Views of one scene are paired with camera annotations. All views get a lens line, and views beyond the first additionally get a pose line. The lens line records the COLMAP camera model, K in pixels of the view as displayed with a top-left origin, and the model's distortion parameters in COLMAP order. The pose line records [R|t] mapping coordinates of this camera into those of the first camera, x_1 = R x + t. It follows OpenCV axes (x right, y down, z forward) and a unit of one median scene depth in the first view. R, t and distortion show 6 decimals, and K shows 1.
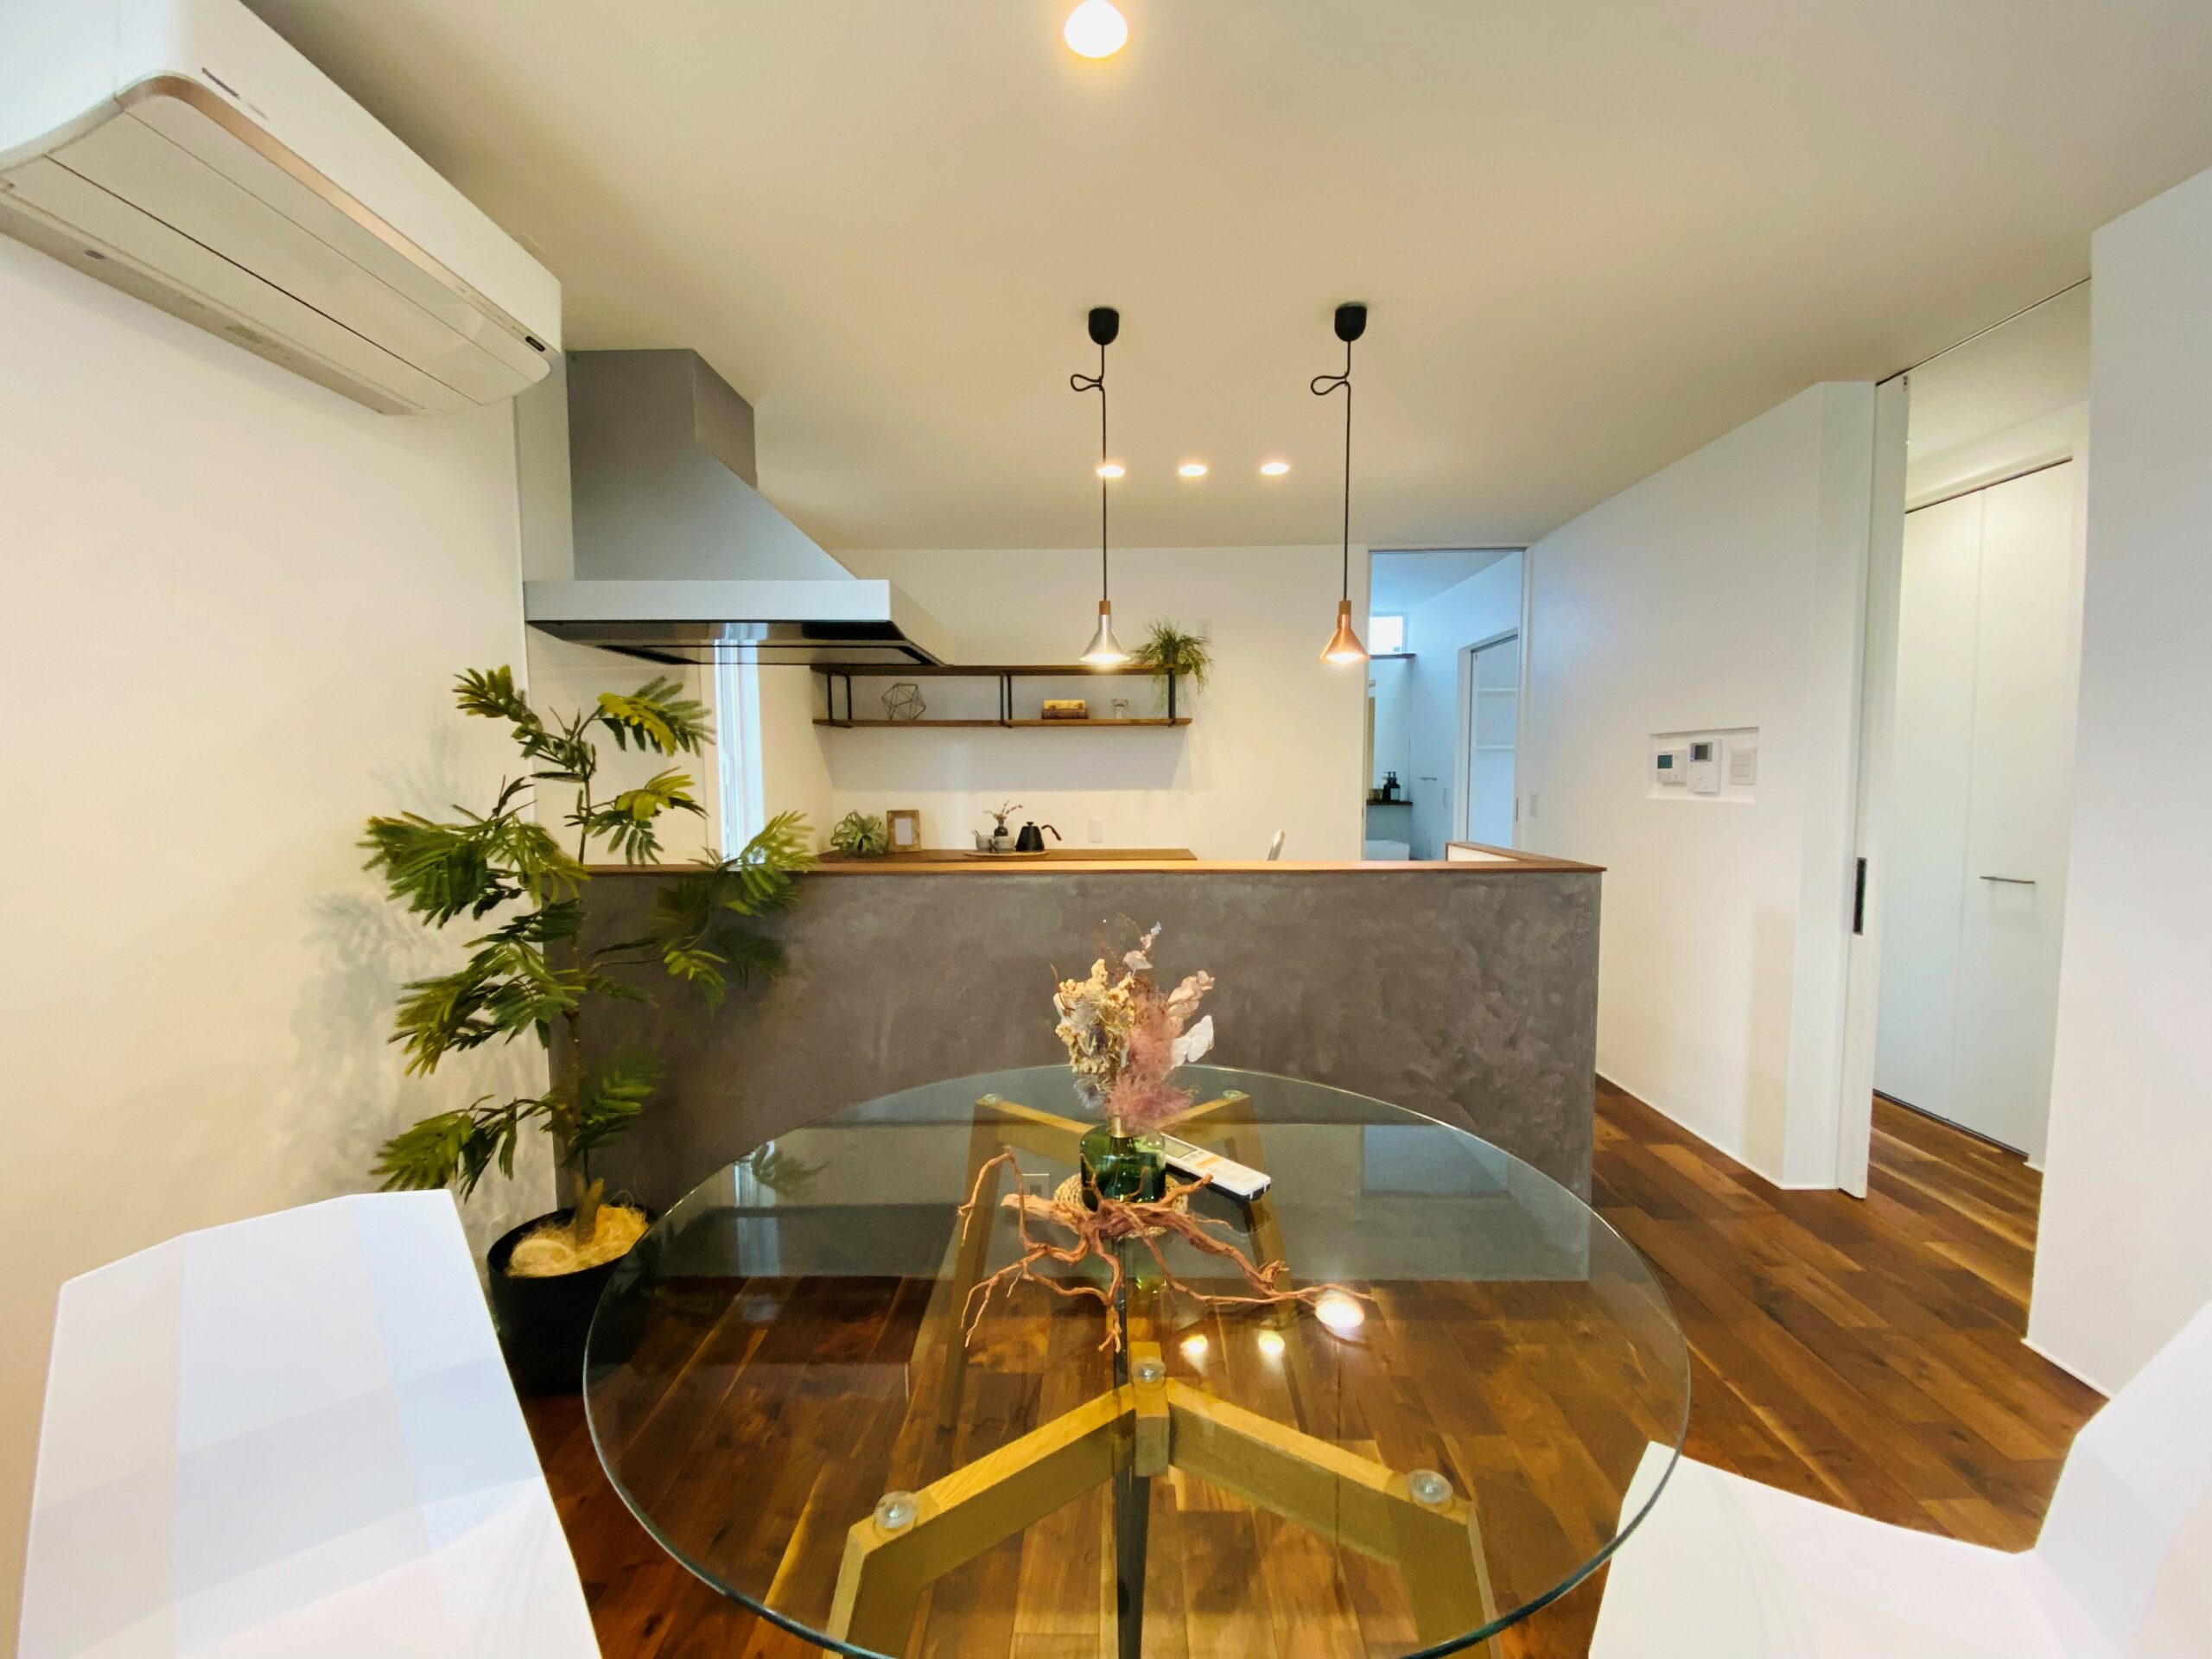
lens RADIAL K [[891.5, 0, 1099.8], [0, 891.5, 834.7], [0, 0, 1]] dist [-0.001709, -0.000272]
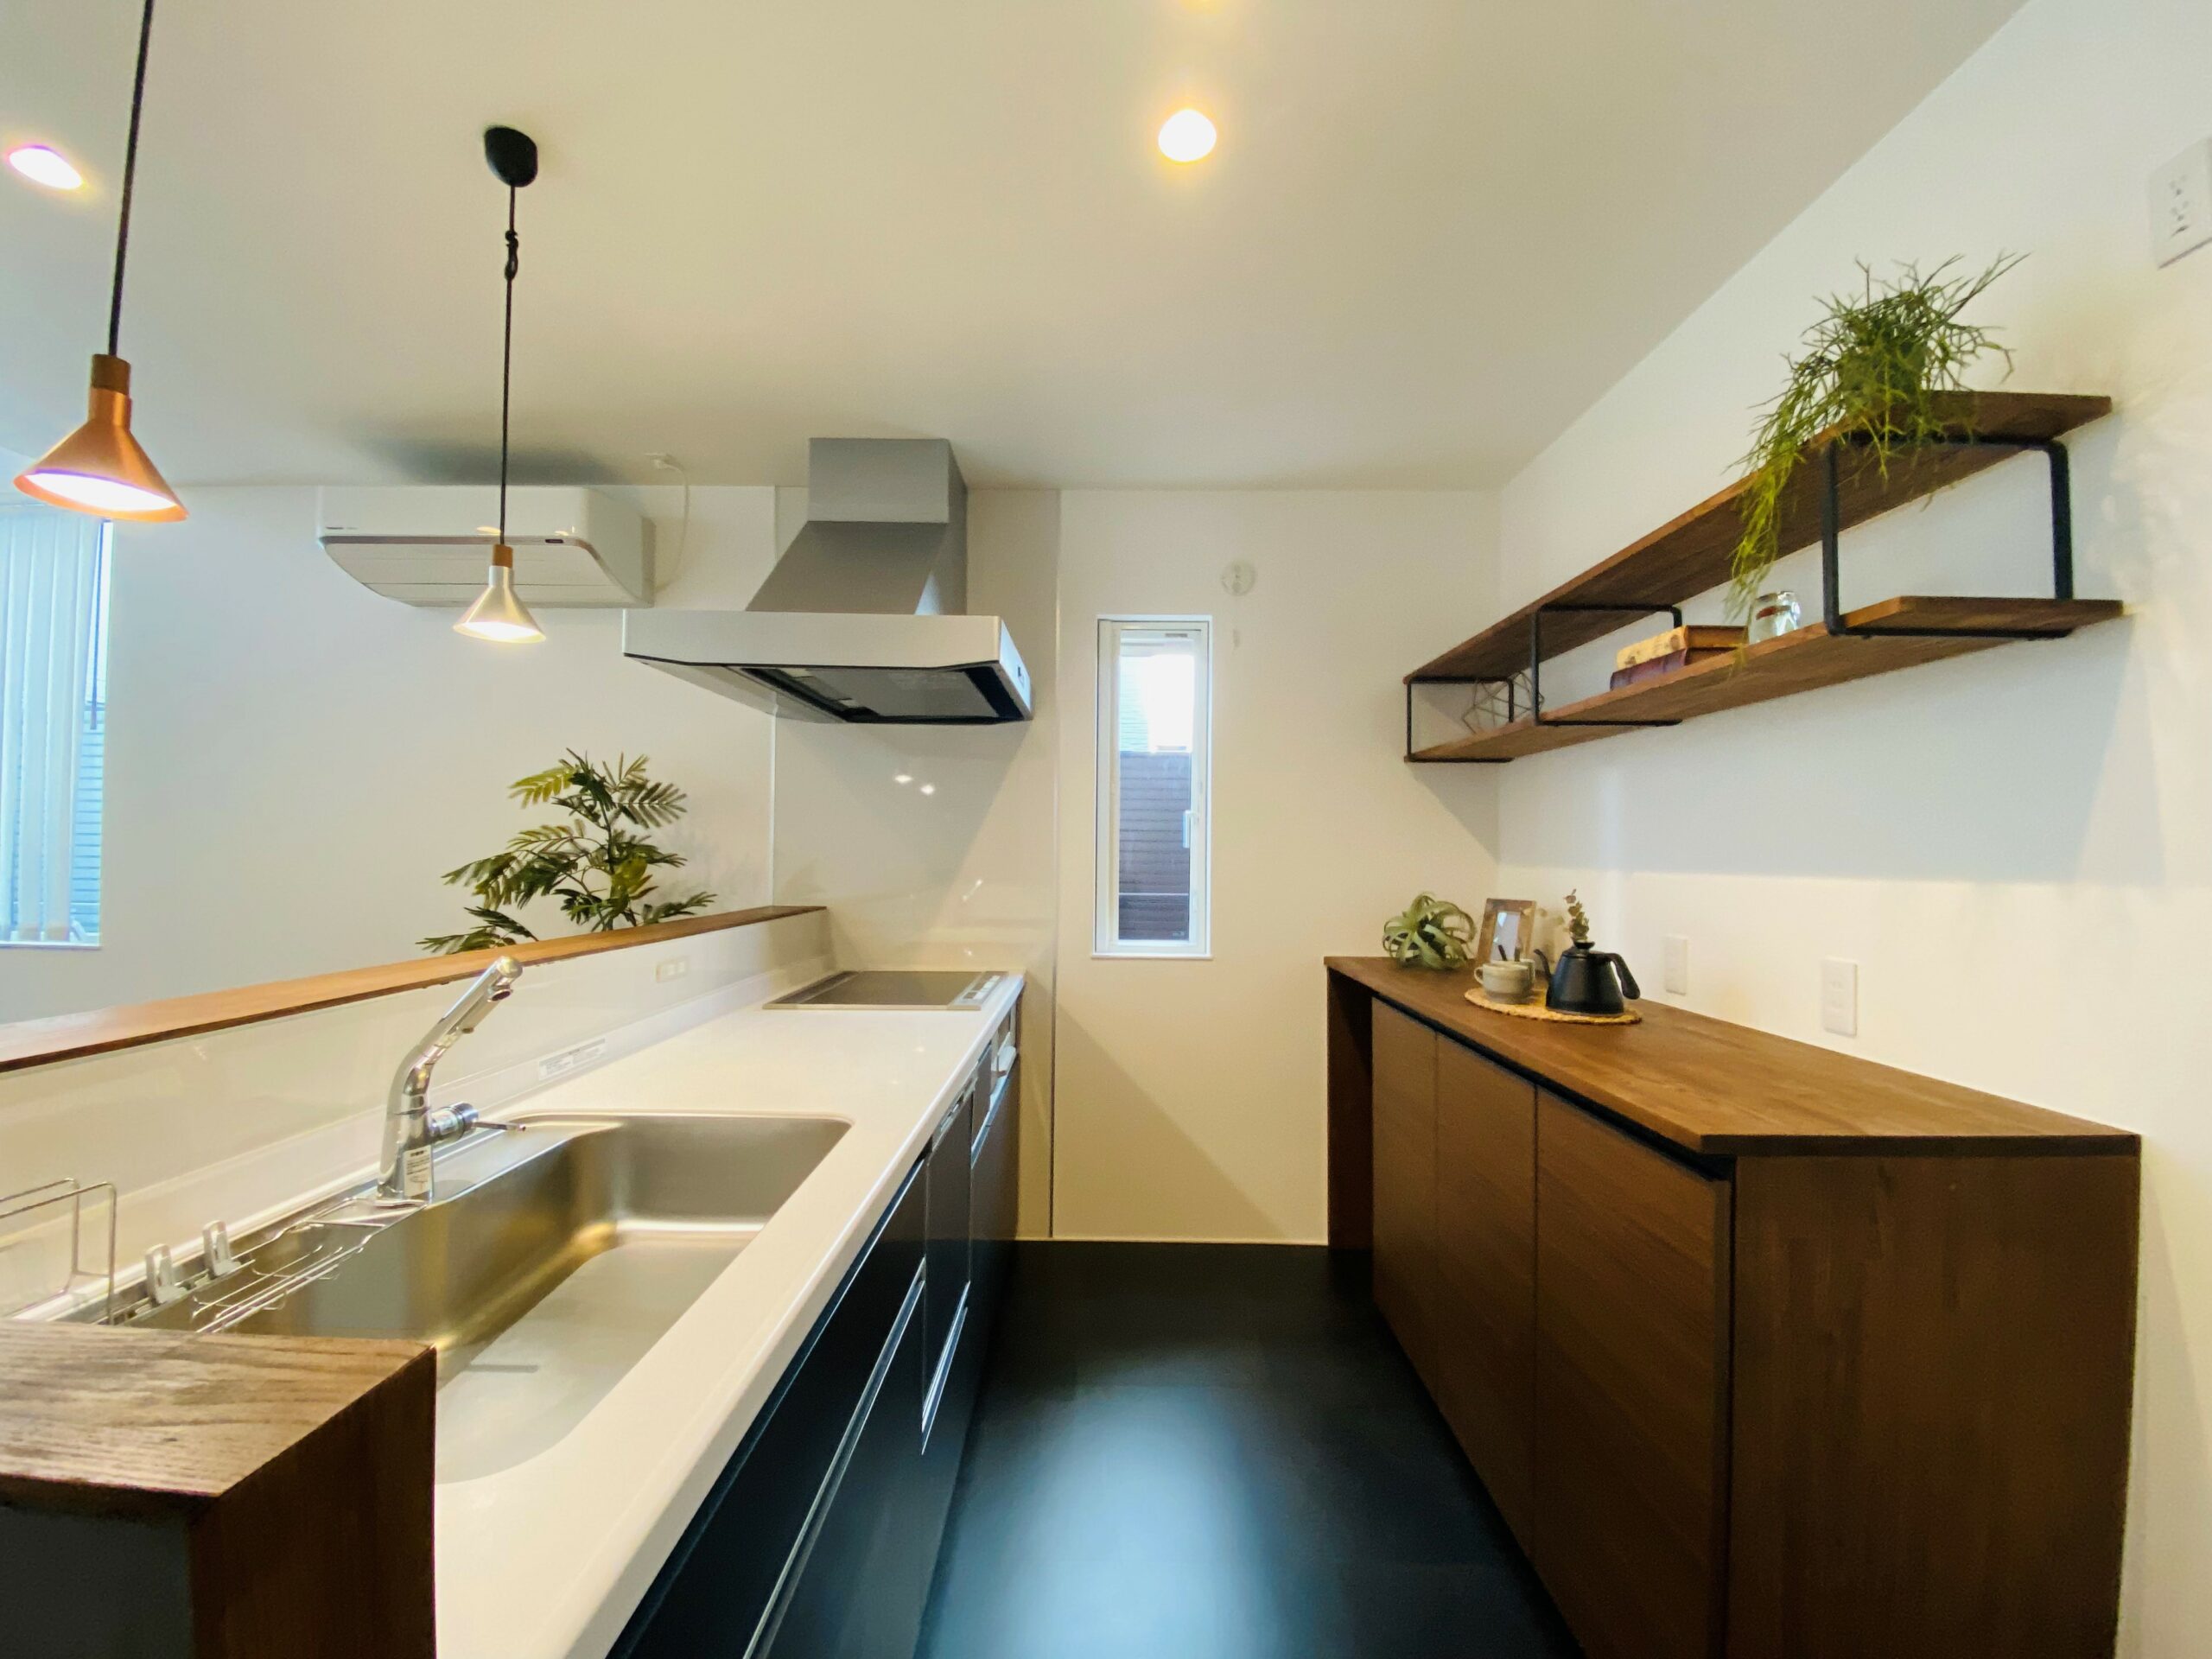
lens RADIAL K [[891.5, 0, 1099.8], [0, 891.5, 834.7], [0, 0, 1]] dist [-0.001709, -0.000272]
pose [[-0.001596, -0.014211, -0.999898, 0.483375], [-0.084768, 0.996302, -0.014024, -0.053255], [0.996399, 0.084736, -0.002795, 1.057724]]
